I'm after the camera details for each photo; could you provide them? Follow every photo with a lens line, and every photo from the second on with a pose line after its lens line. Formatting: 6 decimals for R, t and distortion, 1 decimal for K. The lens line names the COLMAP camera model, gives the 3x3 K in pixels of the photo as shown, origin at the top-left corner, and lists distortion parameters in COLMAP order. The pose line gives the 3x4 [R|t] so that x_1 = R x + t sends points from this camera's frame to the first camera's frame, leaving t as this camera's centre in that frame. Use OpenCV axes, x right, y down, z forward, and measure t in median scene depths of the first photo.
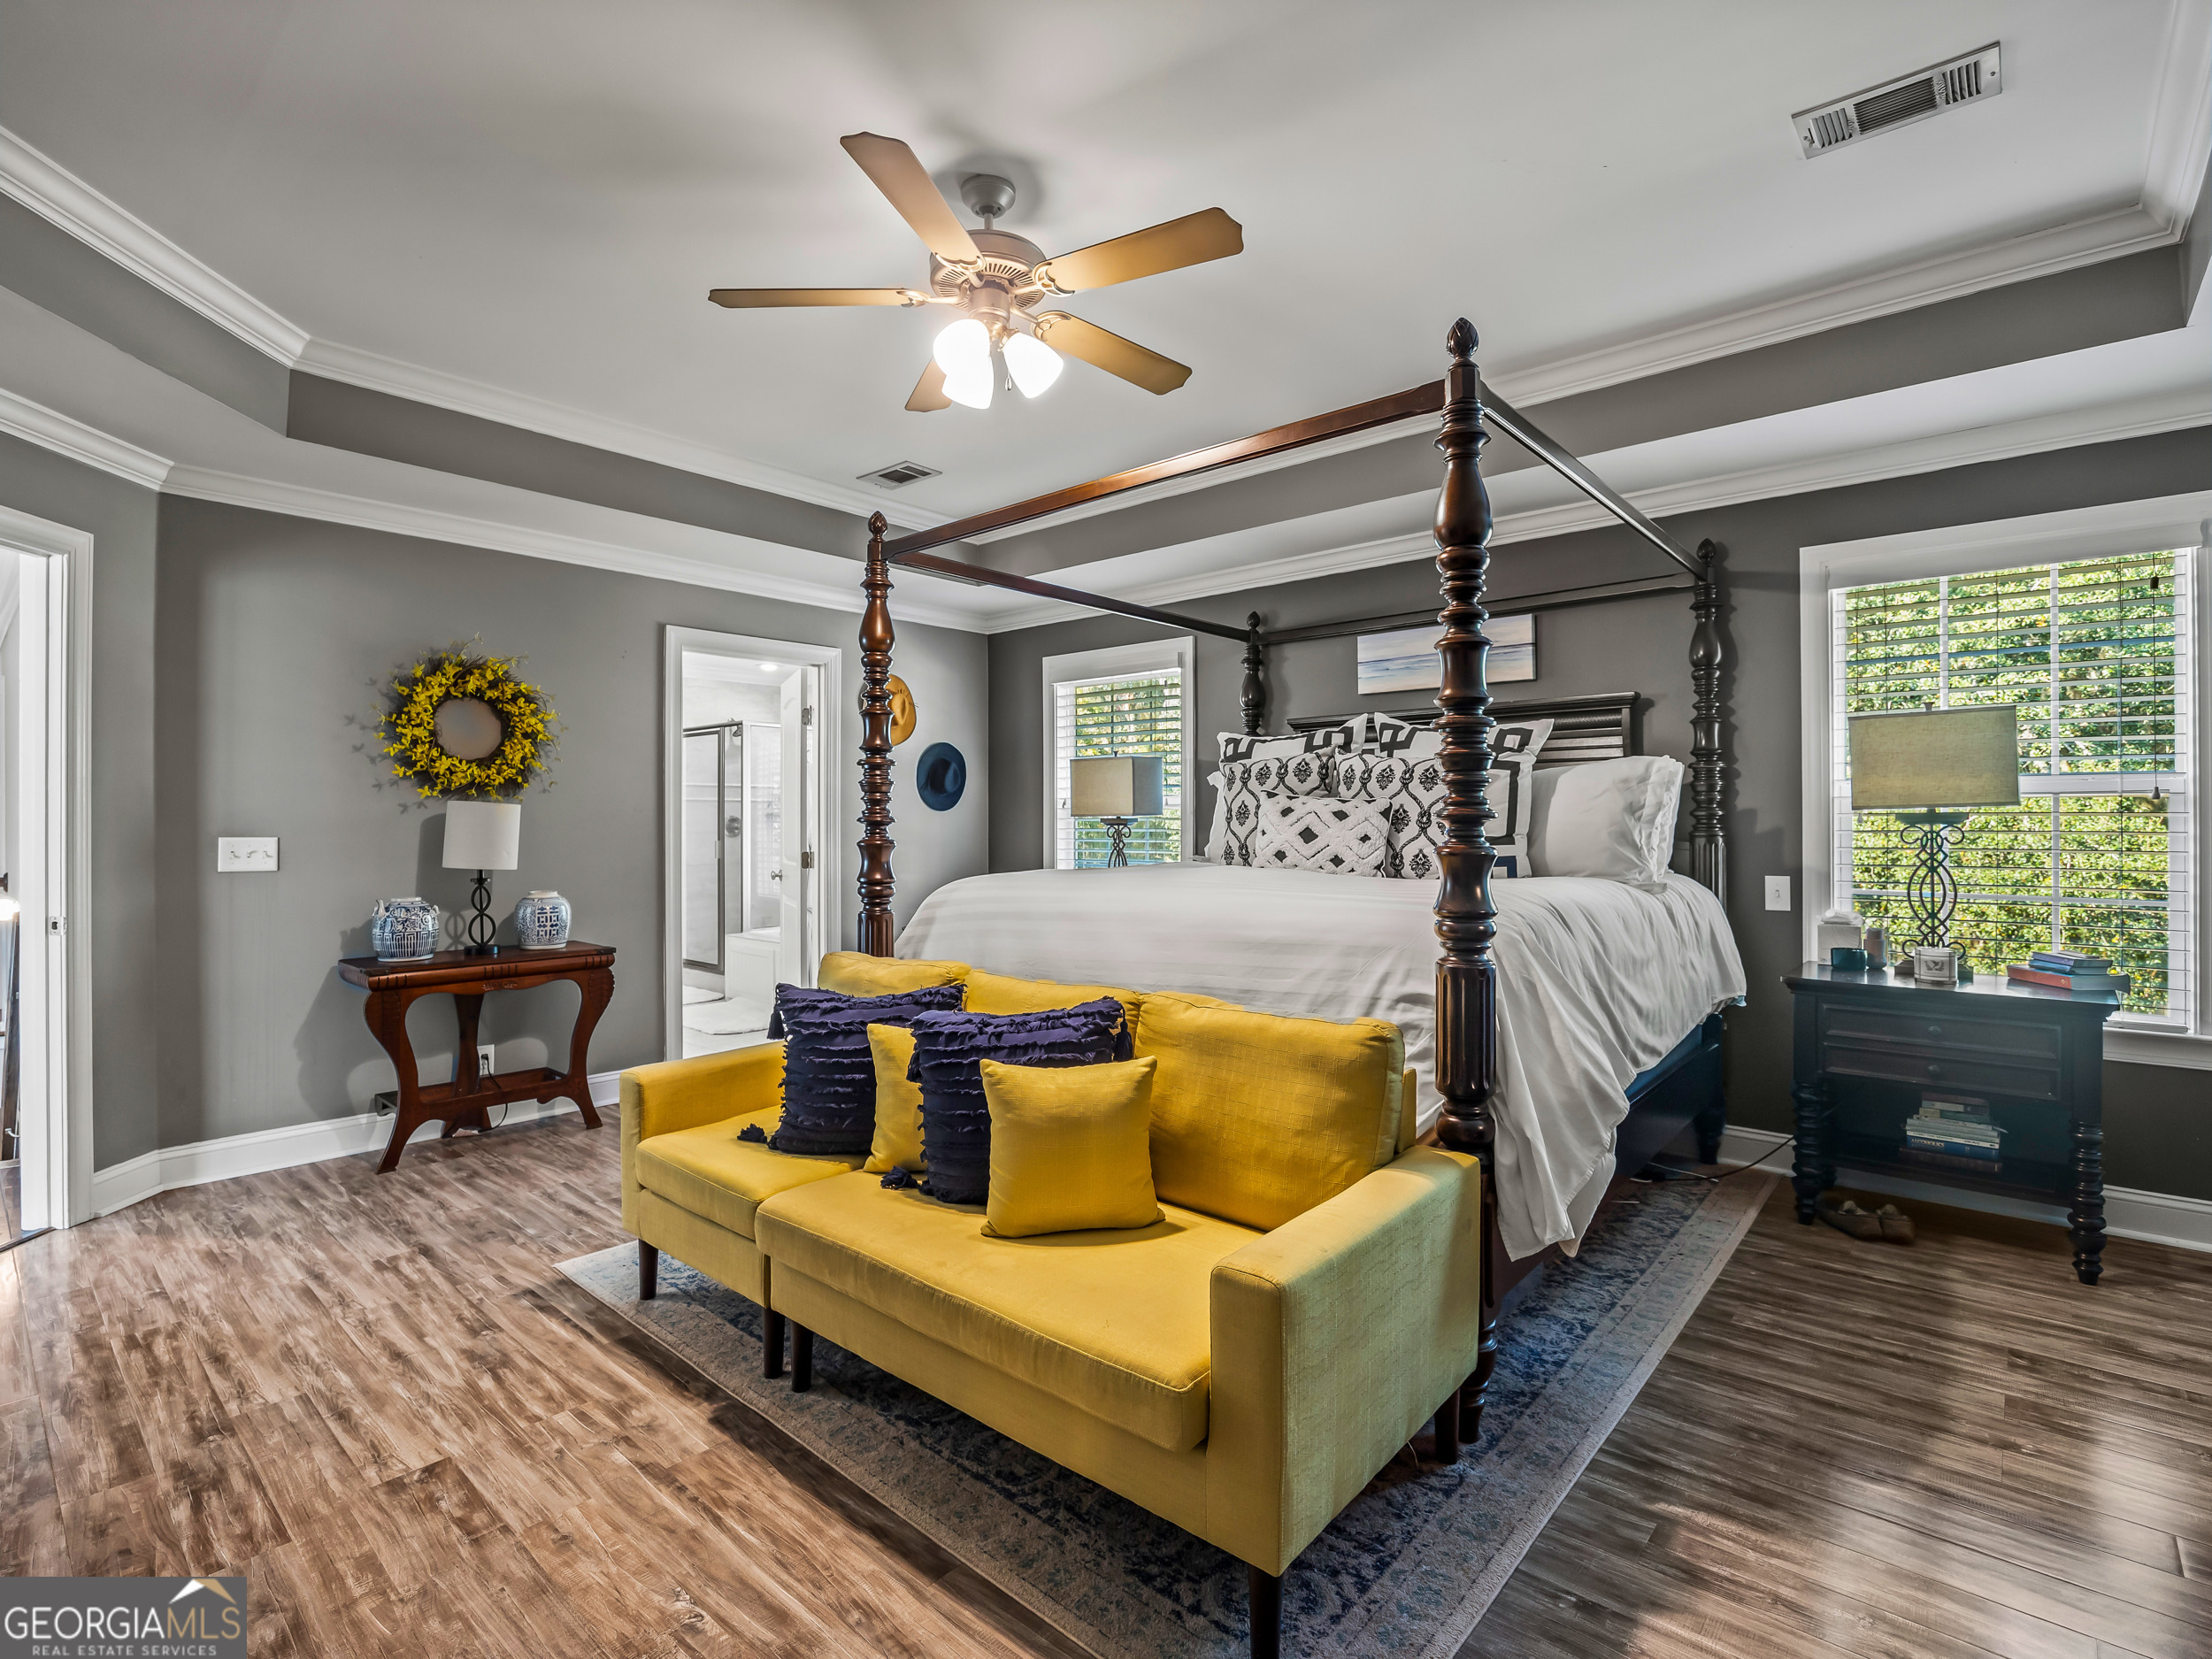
lens RADIAL K [[1050.9, 0, 1108.5], [0, 1050.9, 835.1], [0, 0, 1]] dist [-0.038049, 0.001205]
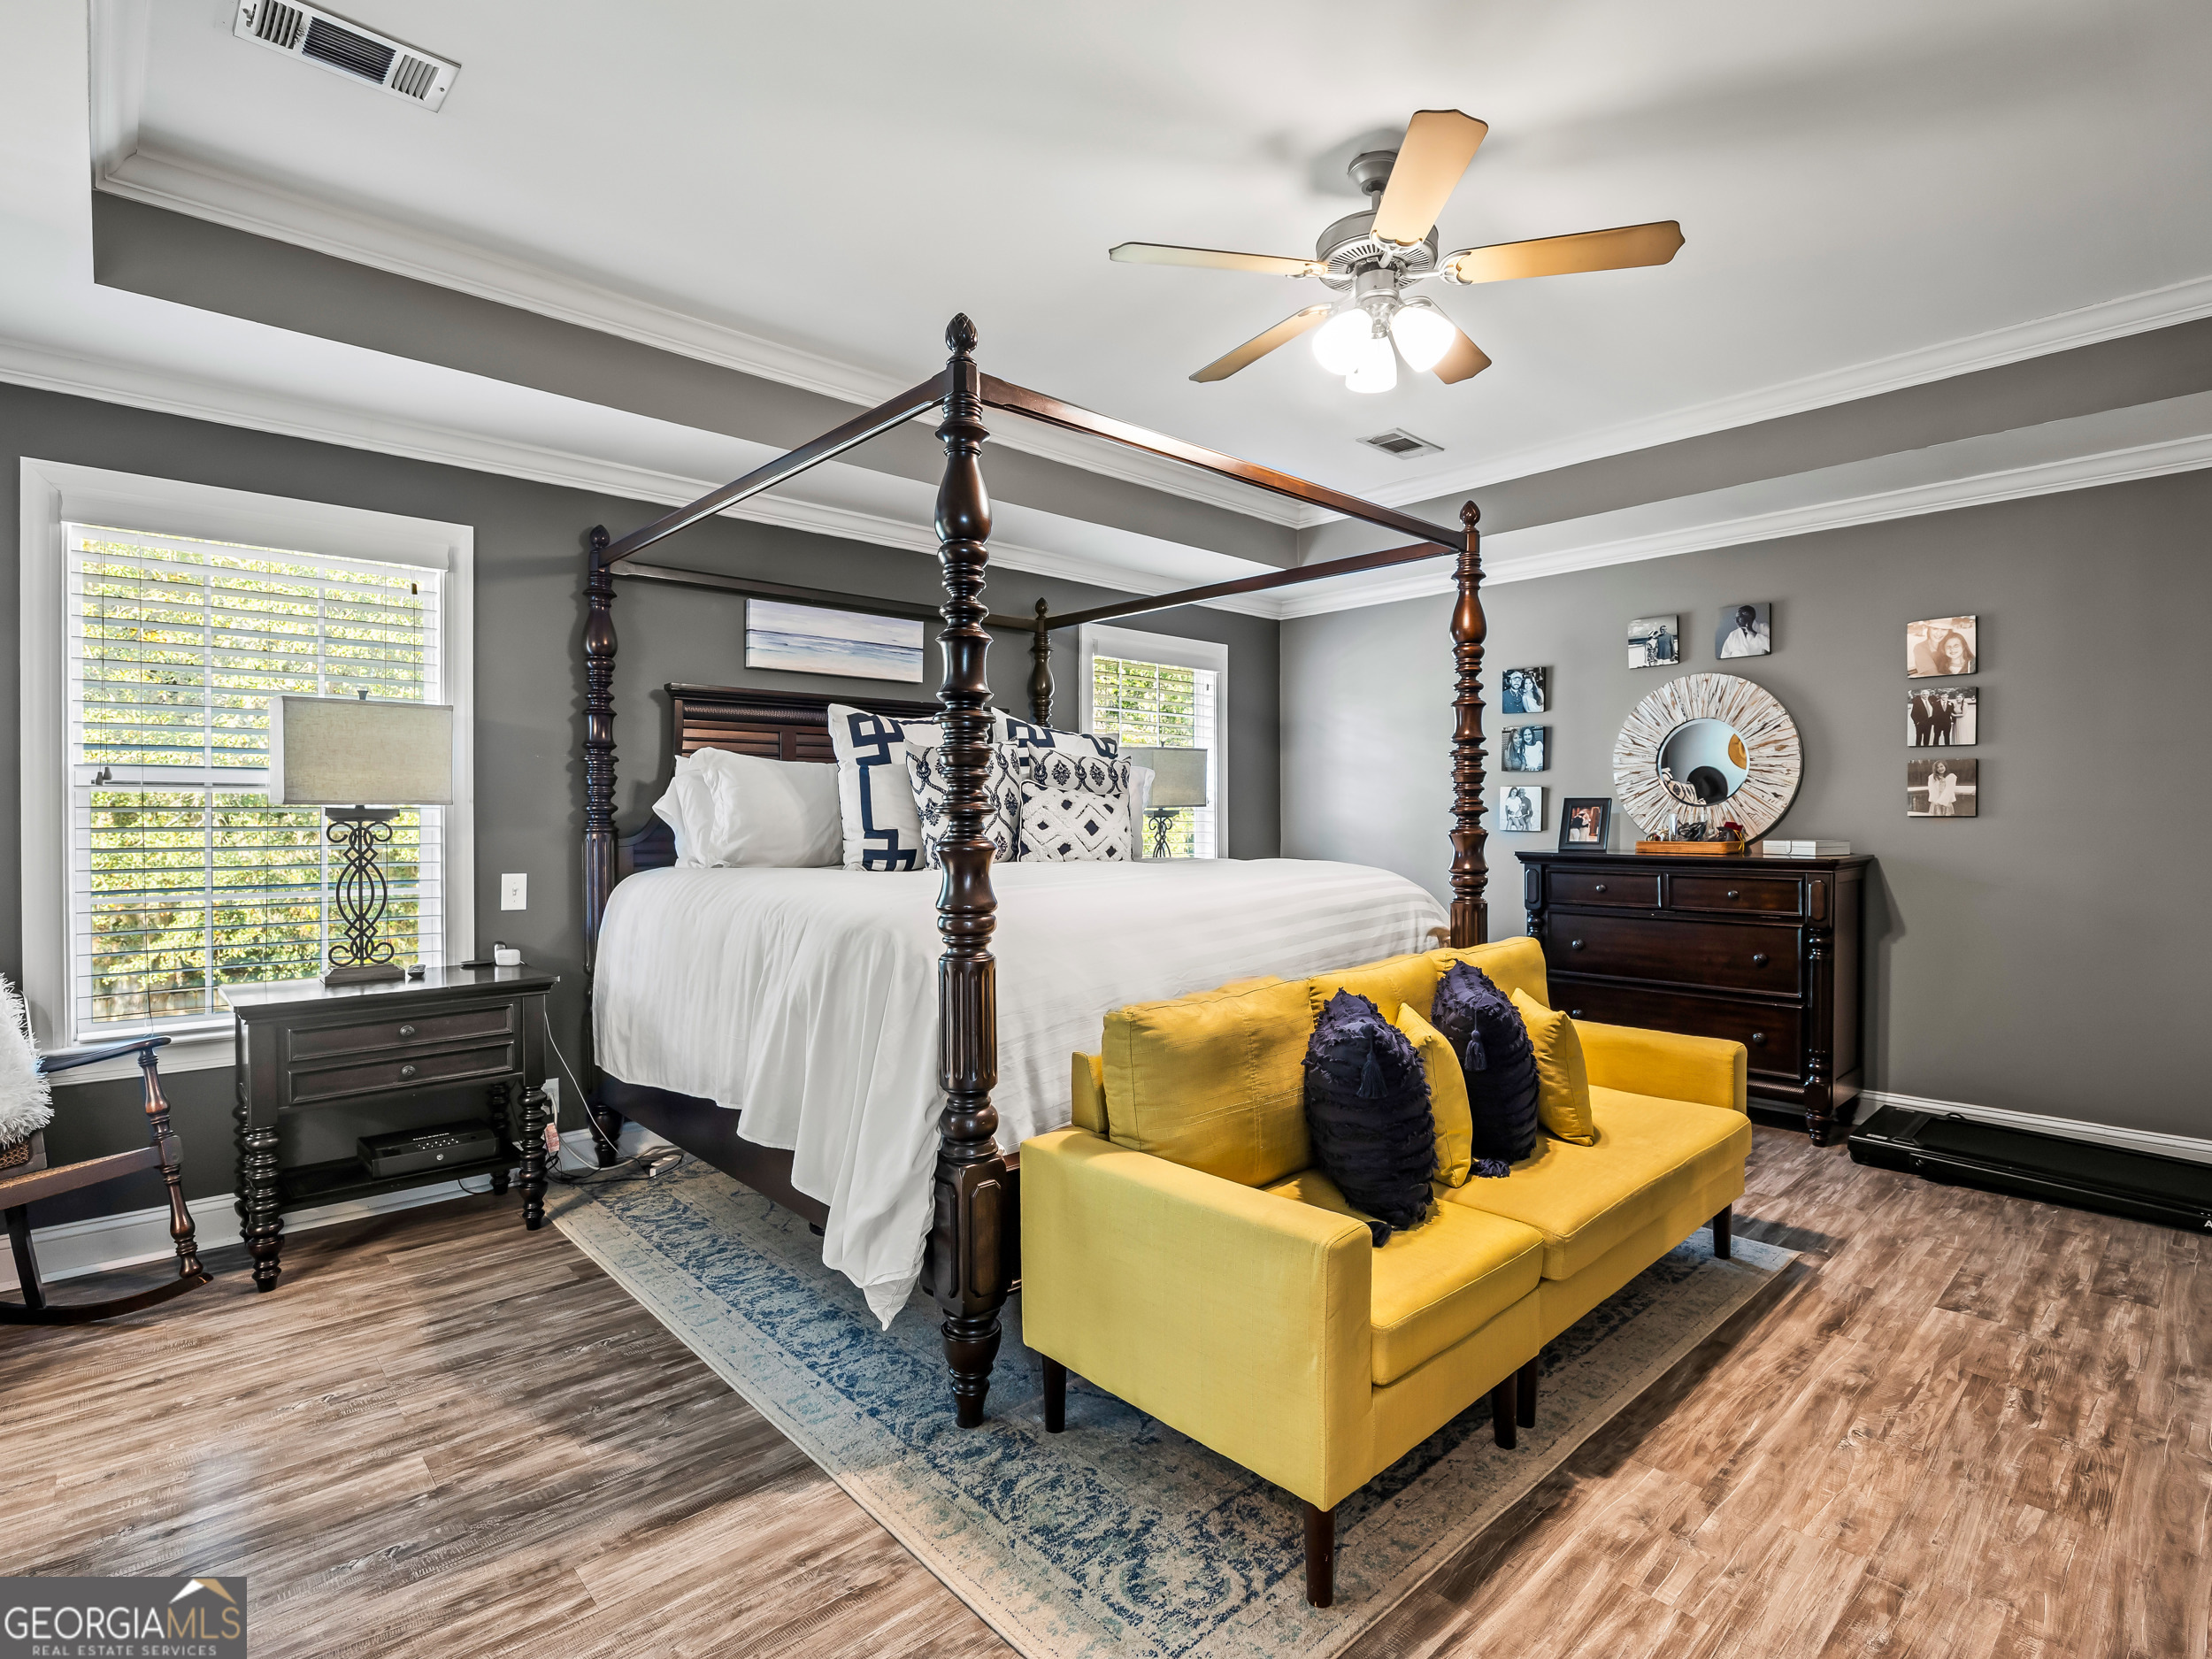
lens RADIAL K [[1161.5, 0, 1106.9], [0, 1161.5, 815.6], [0, 0, 1]] dist [-0.006669, -0.003050]
pose [[0.073320, 0.004437, 0.997299, -0.931921], [0.013244, 0.999898, -0.005423, -0.005659], [-0.997221, 0.013606, 0.073253, 0.884940]]
